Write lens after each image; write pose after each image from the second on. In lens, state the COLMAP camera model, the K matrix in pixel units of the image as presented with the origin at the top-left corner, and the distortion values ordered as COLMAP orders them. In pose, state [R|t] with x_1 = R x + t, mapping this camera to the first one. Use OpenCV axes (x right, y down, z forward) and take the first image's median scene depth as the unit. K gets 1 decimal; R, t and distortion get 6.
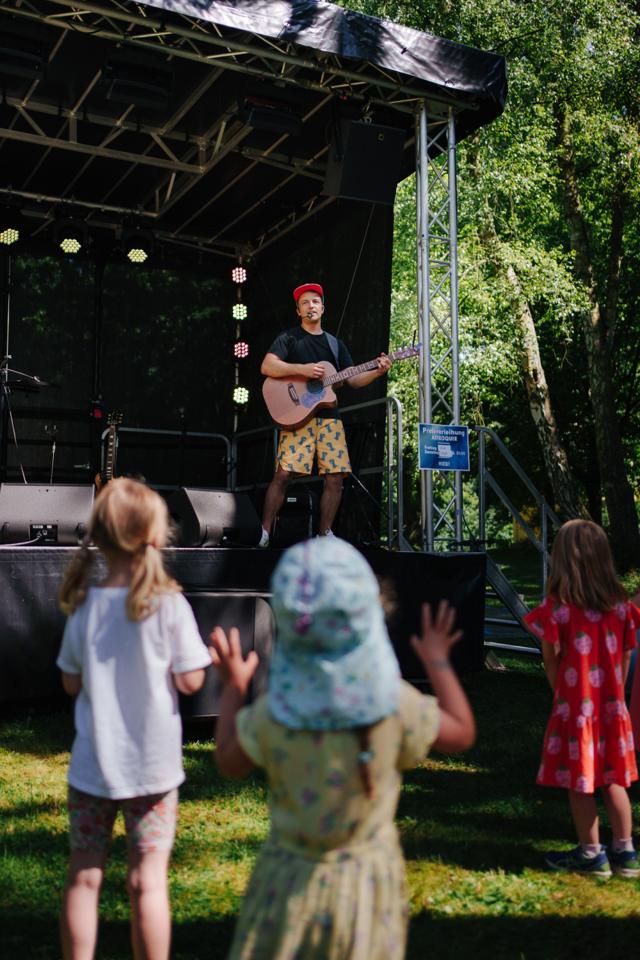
lens RADIAL K [[1222.6, 0, 320.0], [0, 1222.6, 480.0], [0, 0, 1]] dist [-0.007986, -0.023724]
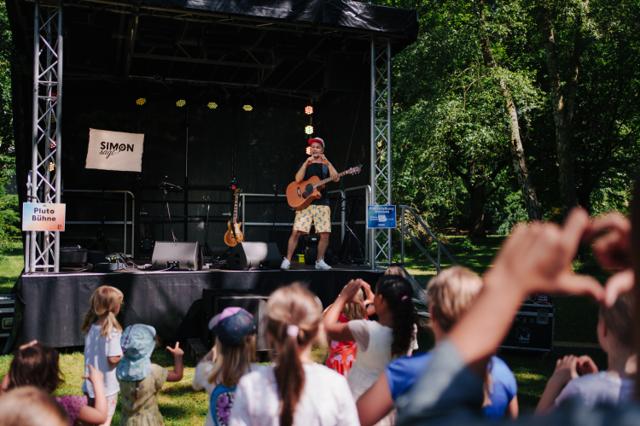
lens RADIAL K [[815.1, 0, 320.2], [0, 815.1, 234.6], [0, 0, 1]] dist [-0.007986, -0.023724]
pose [[0.979265, 0.009555, -0.202357, 0.266302], [0.007566, 0.996465, 0.083666, -0.106866], [0.202441, -0.083462, 0.975731, -0.297812]]
